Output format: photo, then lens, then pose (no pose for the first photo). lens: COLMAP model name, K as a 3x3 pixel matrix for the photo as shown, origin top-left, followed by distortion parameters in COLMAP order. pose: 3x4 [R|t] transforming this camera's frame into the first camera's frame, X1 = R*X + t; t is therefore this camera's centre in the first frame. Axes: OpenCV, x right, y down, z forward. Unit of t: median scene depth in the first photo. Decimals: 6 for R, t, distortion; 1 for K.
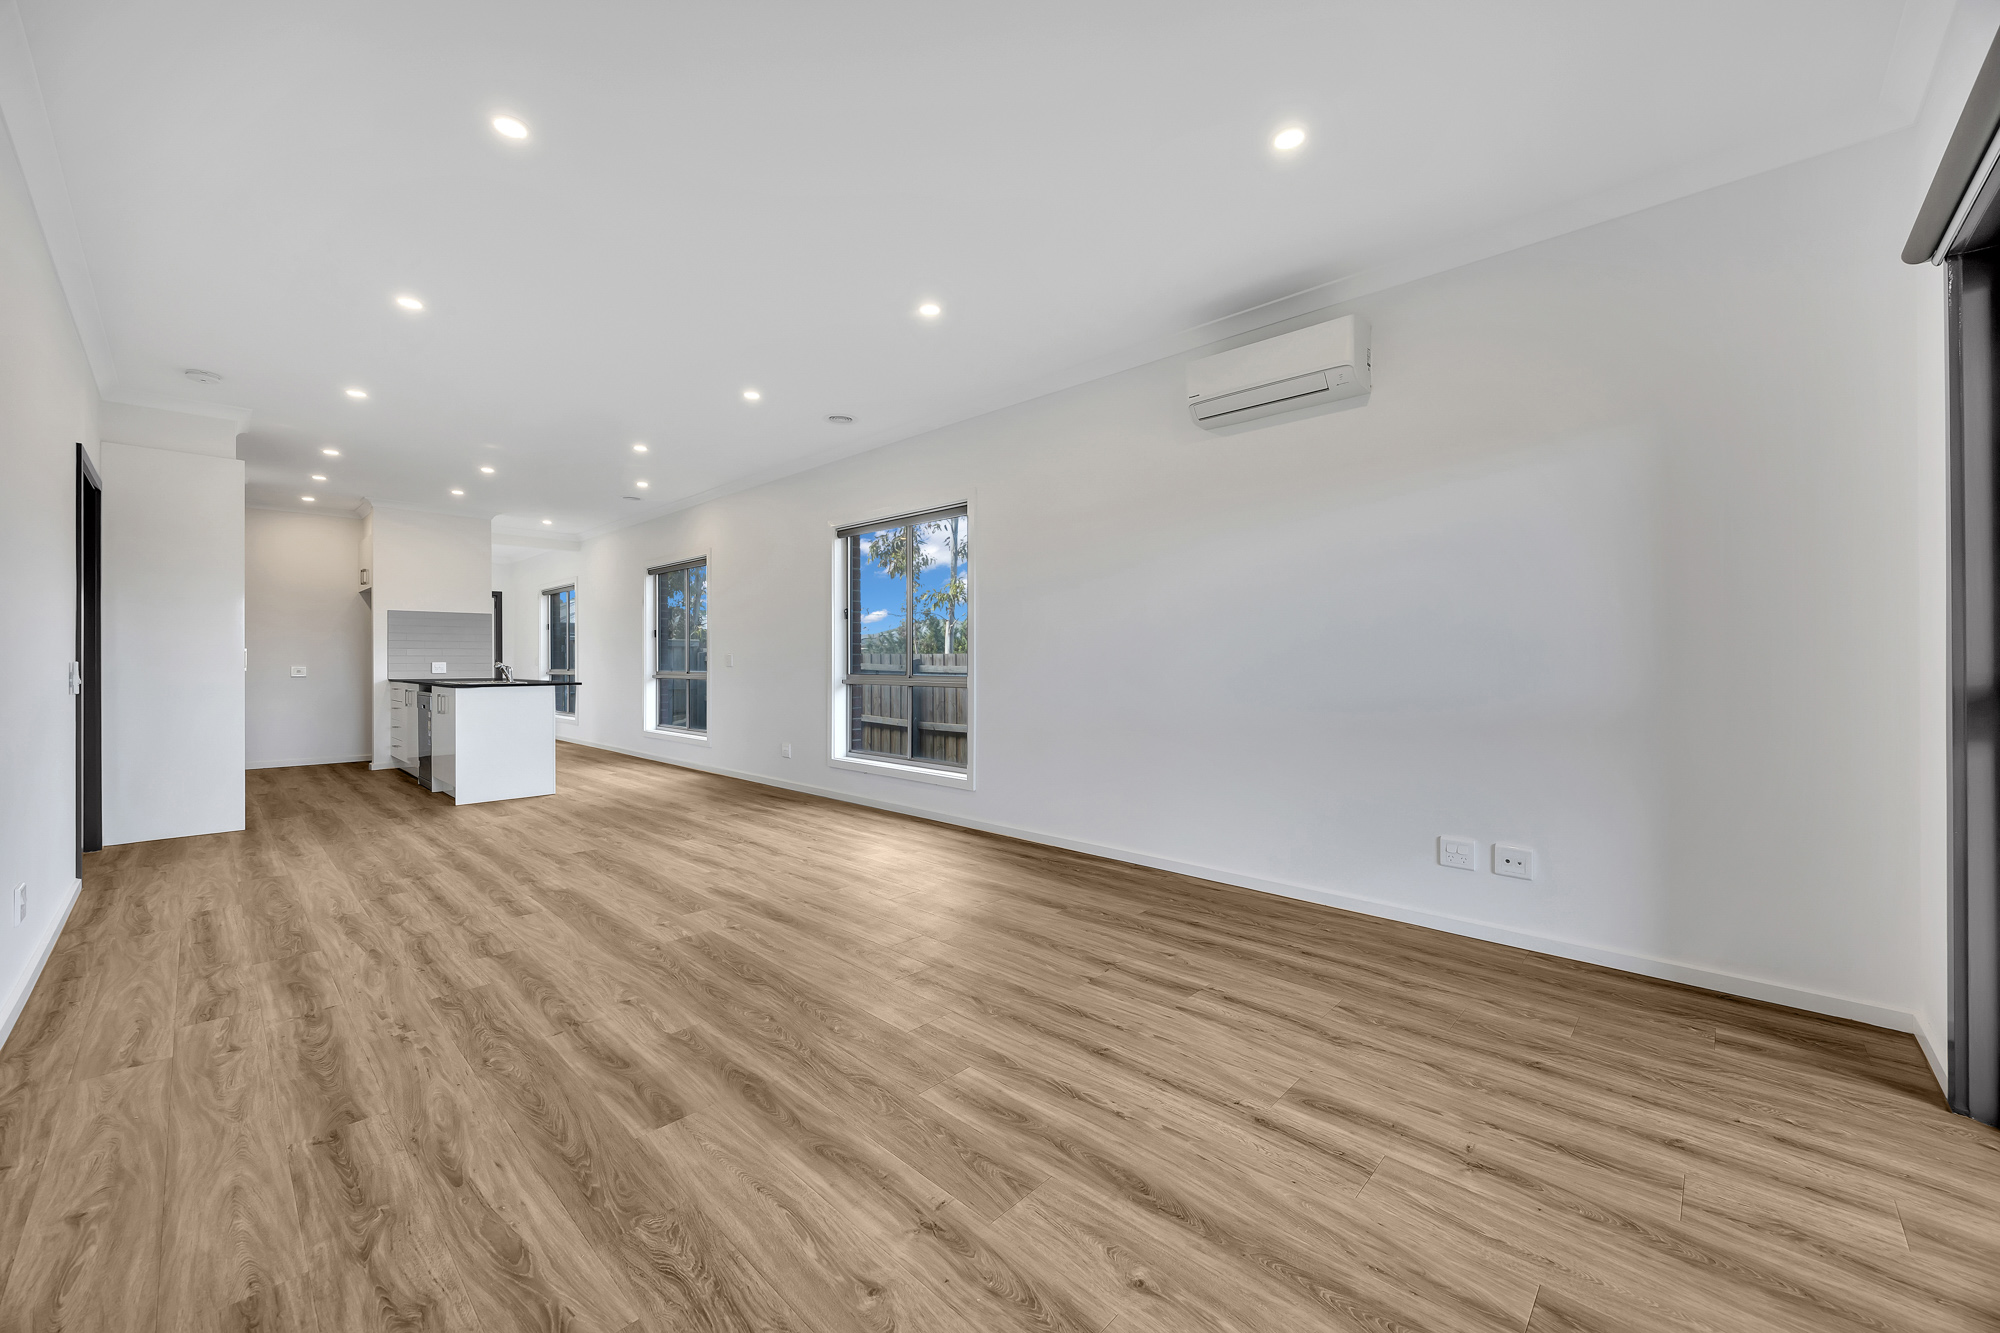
lens RADIAL K [[758.5, 0, 1001.6], [0, 758.5, 658.0], [0, 0, 1]] dist [-0.003749, 0.000572]
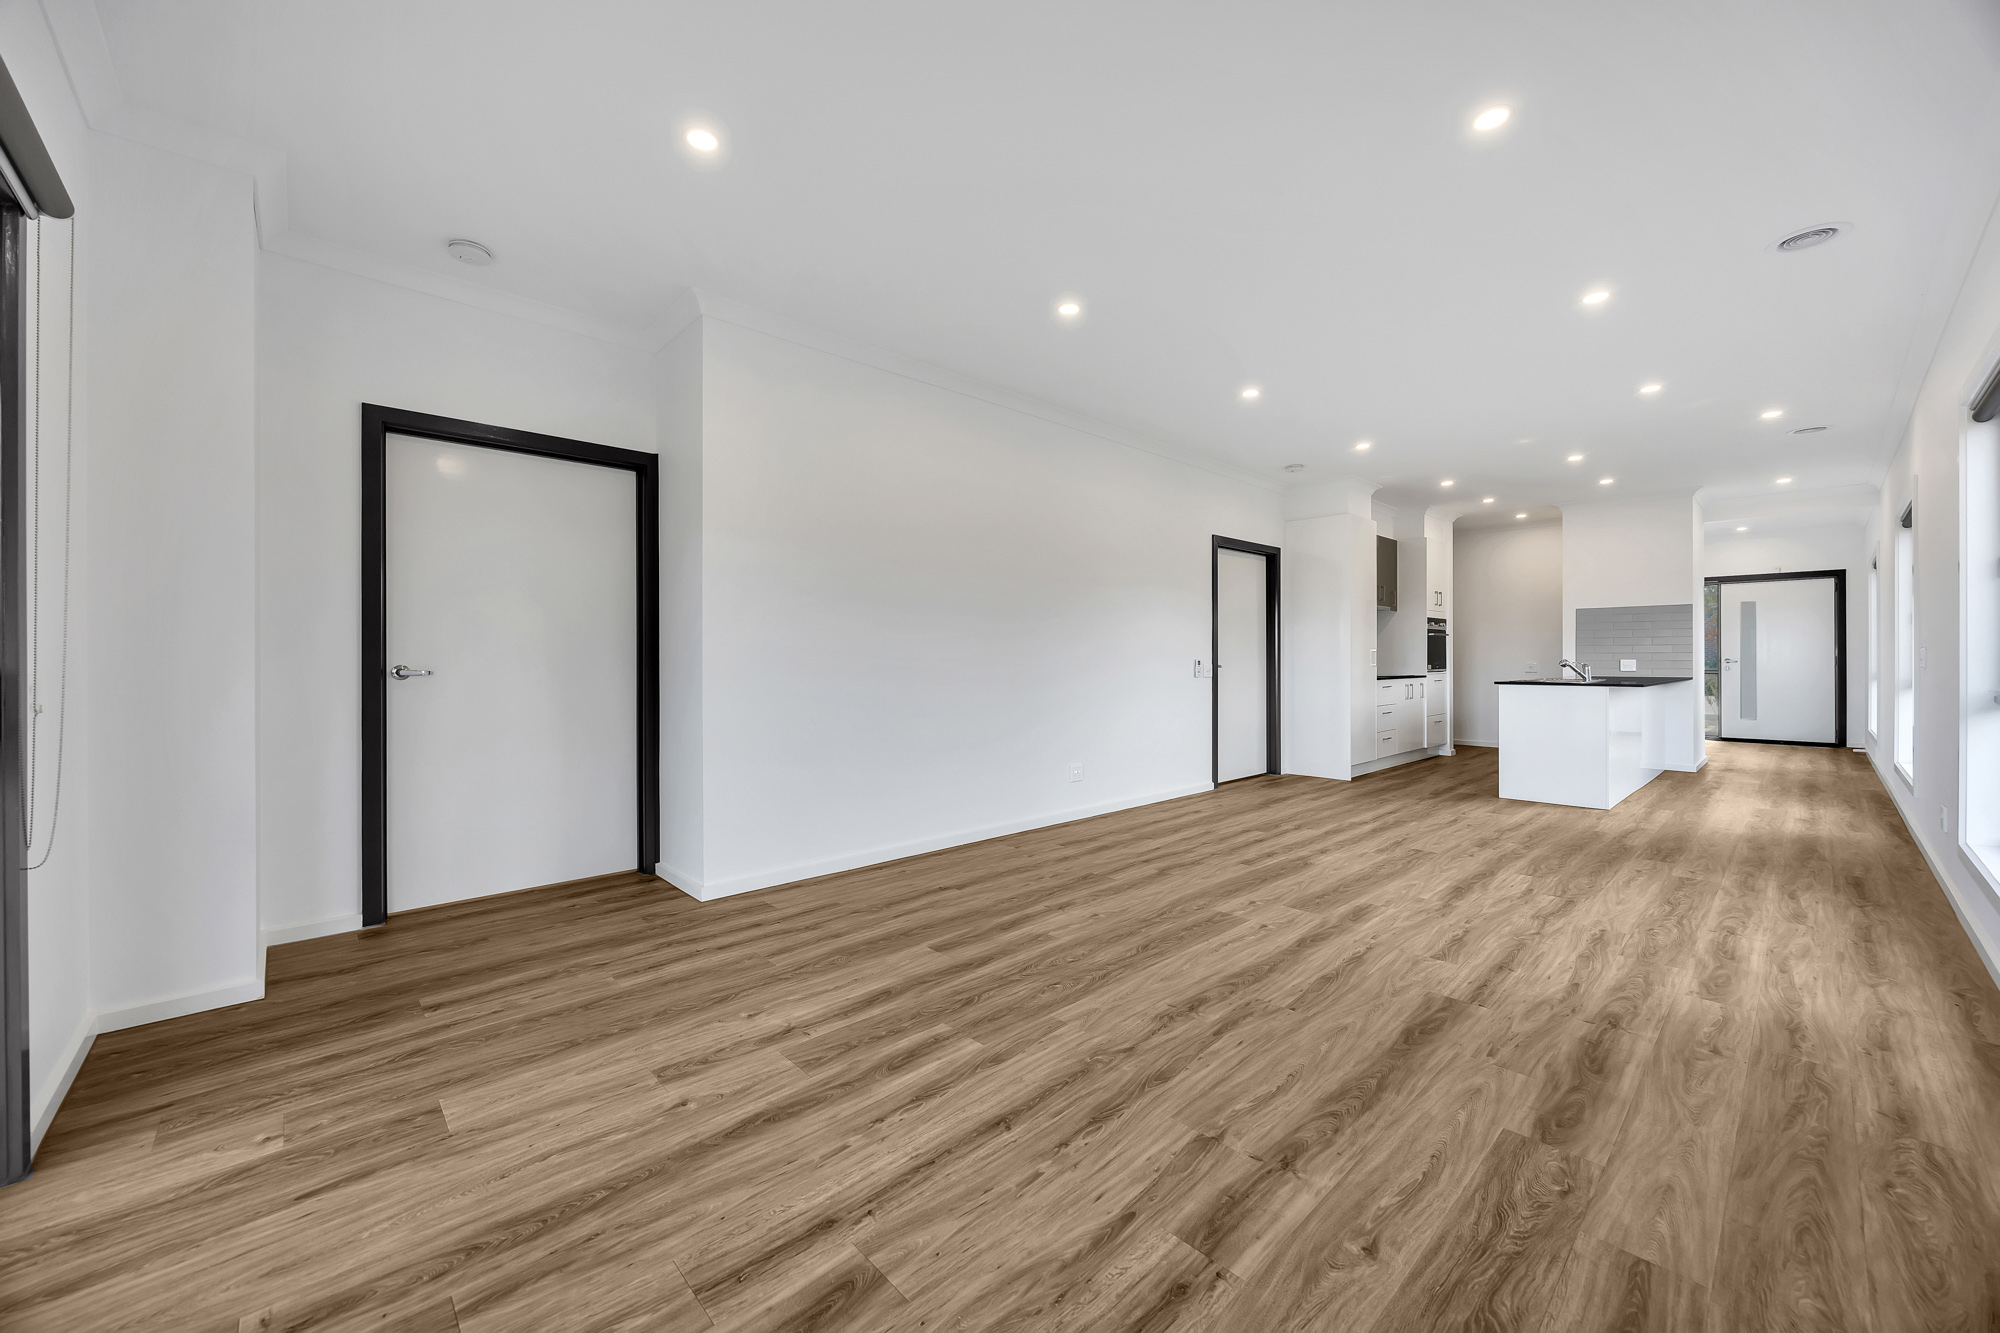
lens RADIAL K [[758.5, 0, 1001.6], [0, 758.5, 658.0], [0, 0, 1]] dist [-0.003749, 0.000572]
pose [[-0.052186, 0.001621, -0.998636, 0.881855], [0.003952, 0.999991, 0.001417, -0.001190], [0.998630, -0.003872, -0.052192, 0.944368]]
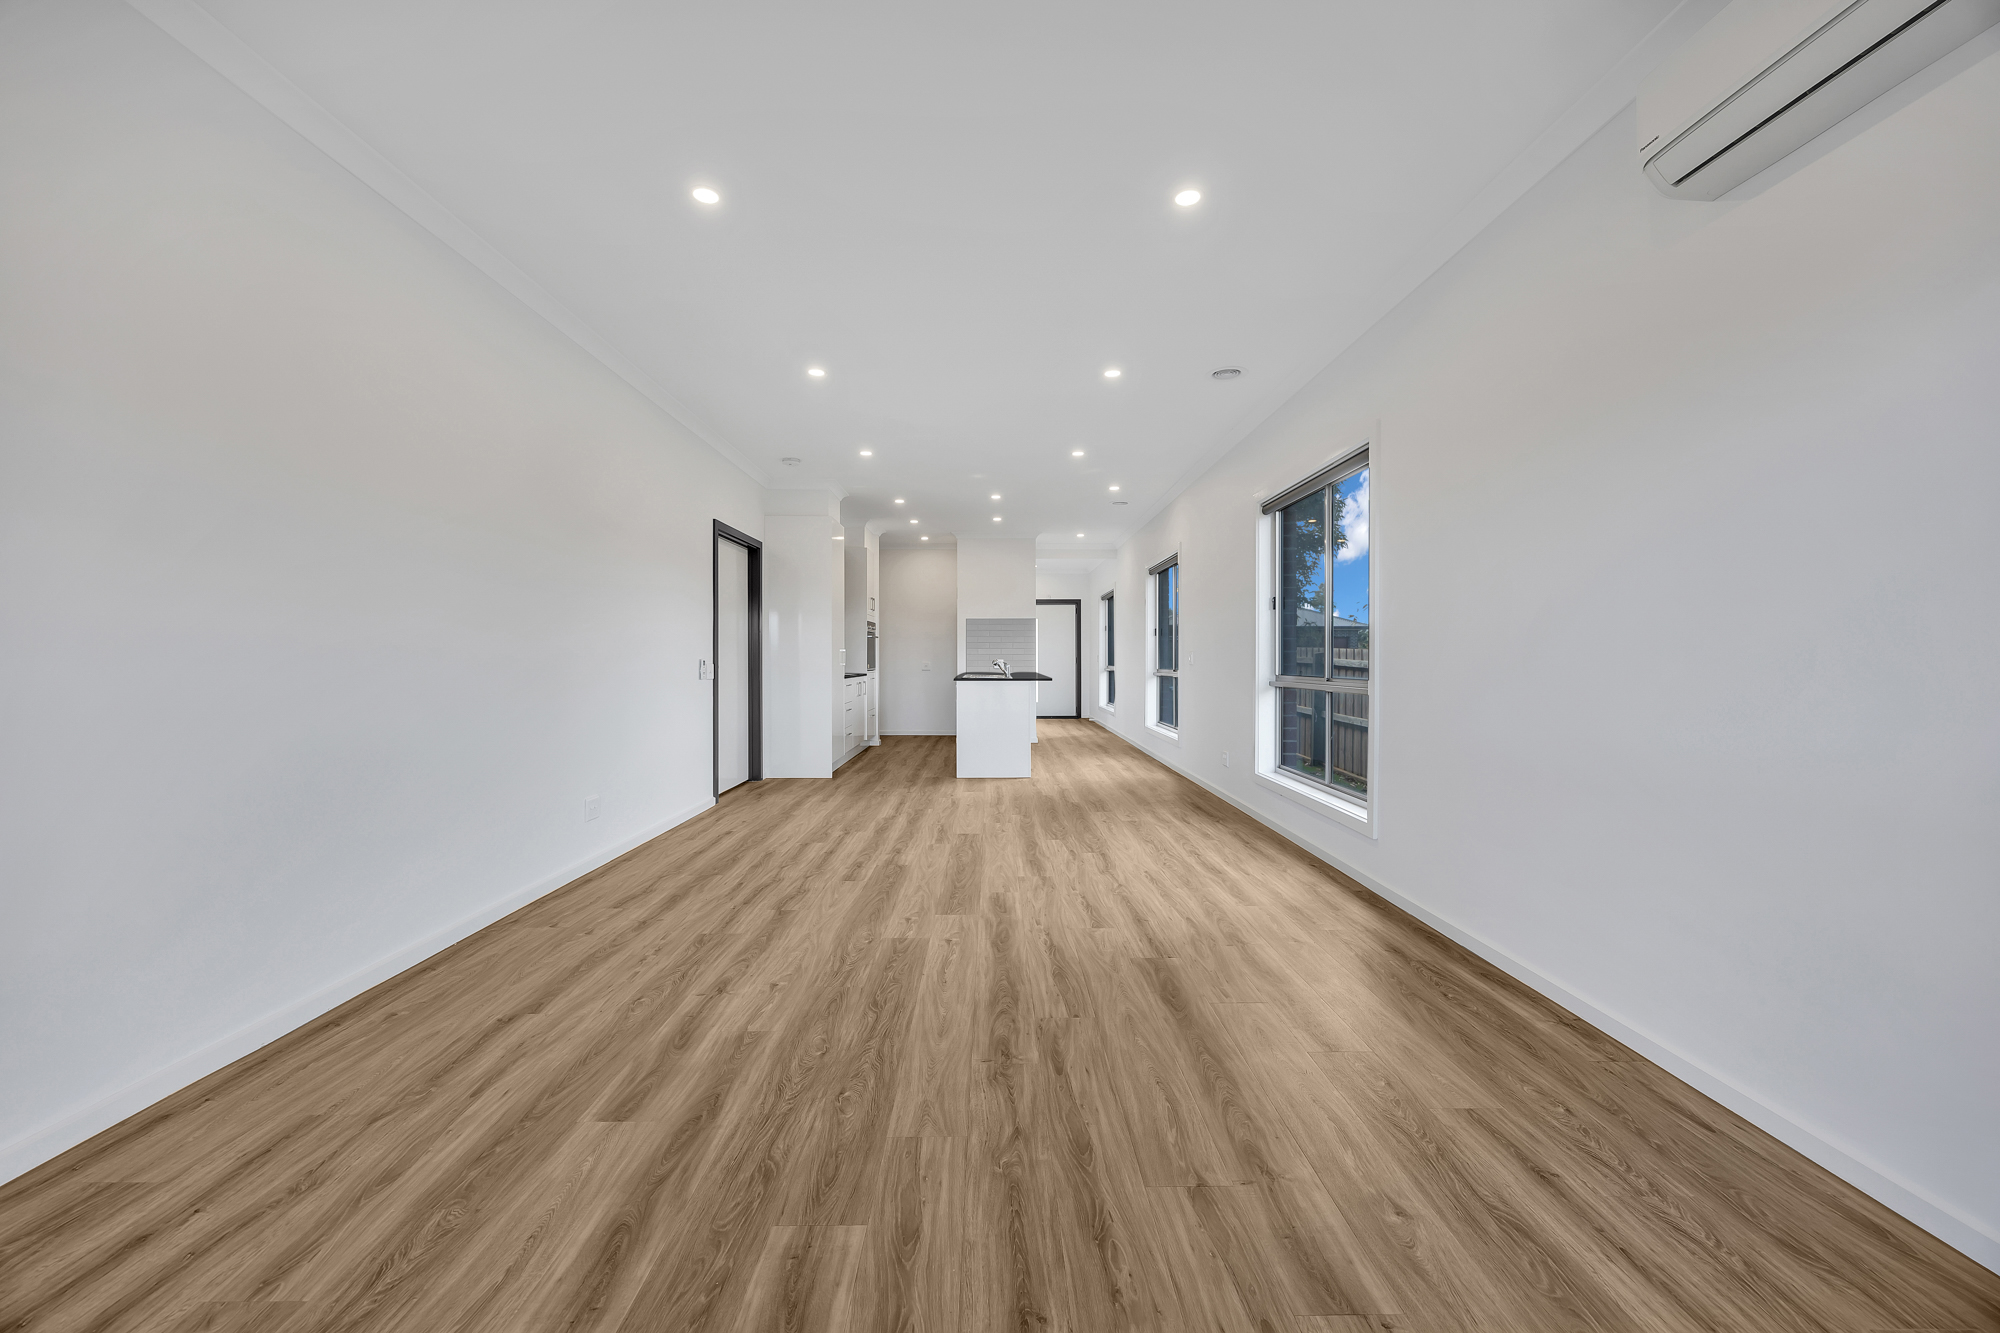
lens RADIAL K [[758.5, 0, 1001.6], [0, 758.5, 658.0], [0, 0, 1]] dist [-0.003749, 0.000572]
pose [[0.700062, 0.002007, -0.714079, 0.486909], [-0.000129, 0.999996, 0.002684, 0.000924], [0.714082, -0.001787, 0.700060, 0.515186]]
